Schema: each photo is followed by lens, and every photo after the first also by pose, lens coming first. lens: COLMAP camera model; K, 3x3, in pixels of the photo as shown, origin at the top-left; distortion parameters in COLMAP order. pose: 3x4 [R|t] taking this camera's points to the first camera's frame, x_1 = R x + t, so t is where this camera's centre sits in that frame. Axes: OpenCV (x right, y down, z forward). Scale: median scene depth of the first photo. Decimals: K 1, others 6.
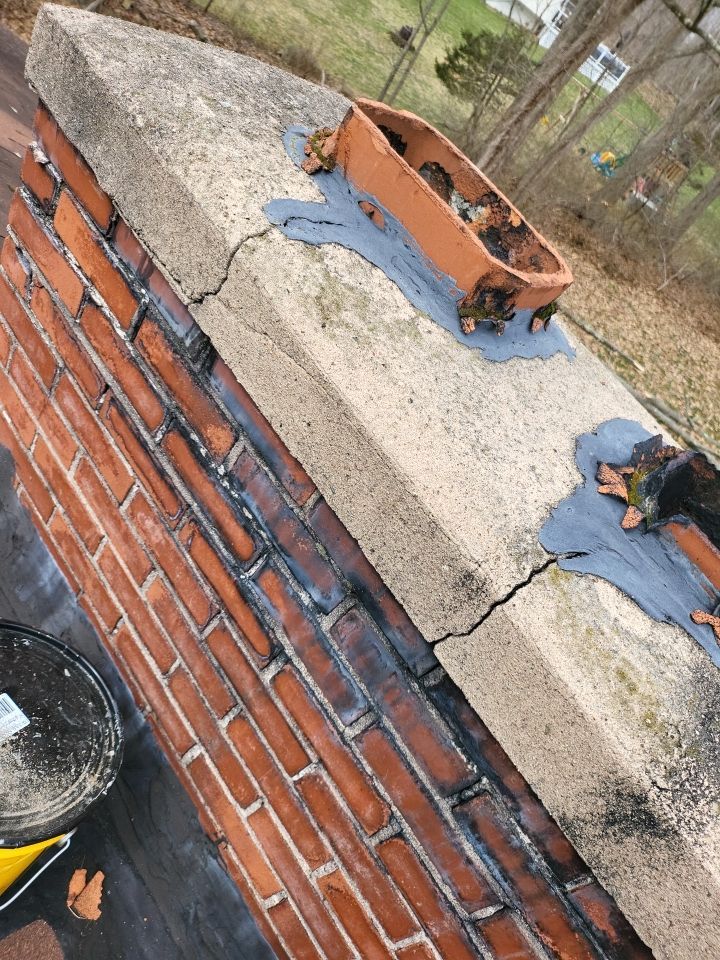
lens RADIAL K [[721.0, 0, 360.0], [0, 721.0, 480.0], [0, 0, 1]] dist [0.054906, -0.052465]
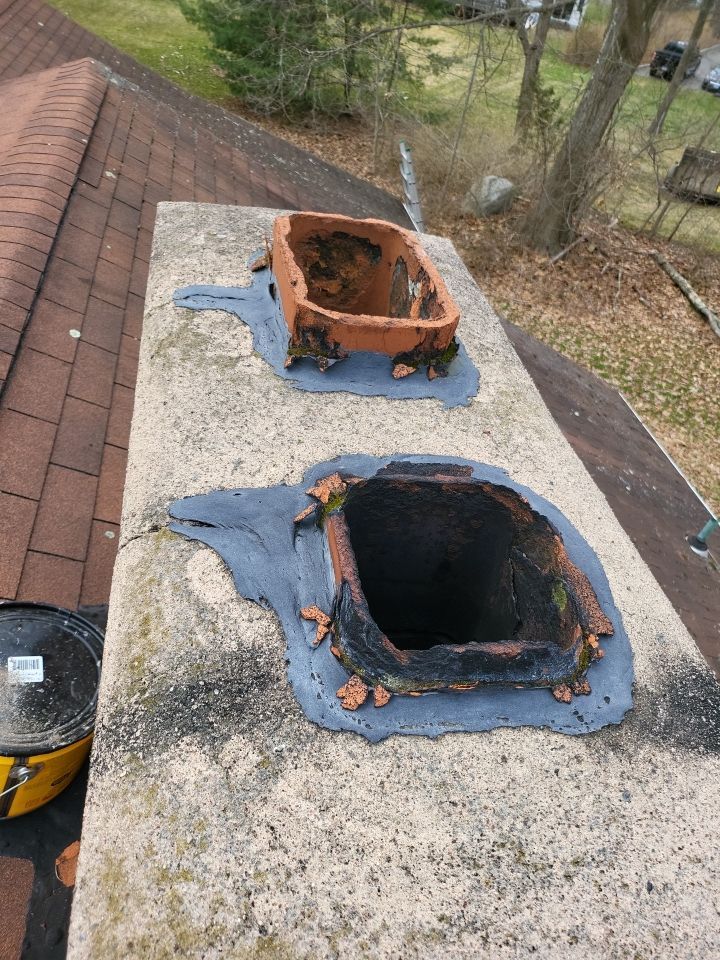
lens RADIAL K [[721.0, 0, 360.0], [0, 721.0, 480.0], [0, 0, 1]] dist [0.054906, -0.052465]
pose [[0.773772, 0.005899, -0.633437, 0.905898], [-0.191607, 0.955296, -0.225160, 0.186030], [0.603791, 0.295593, 0.740311, 0.278277]]
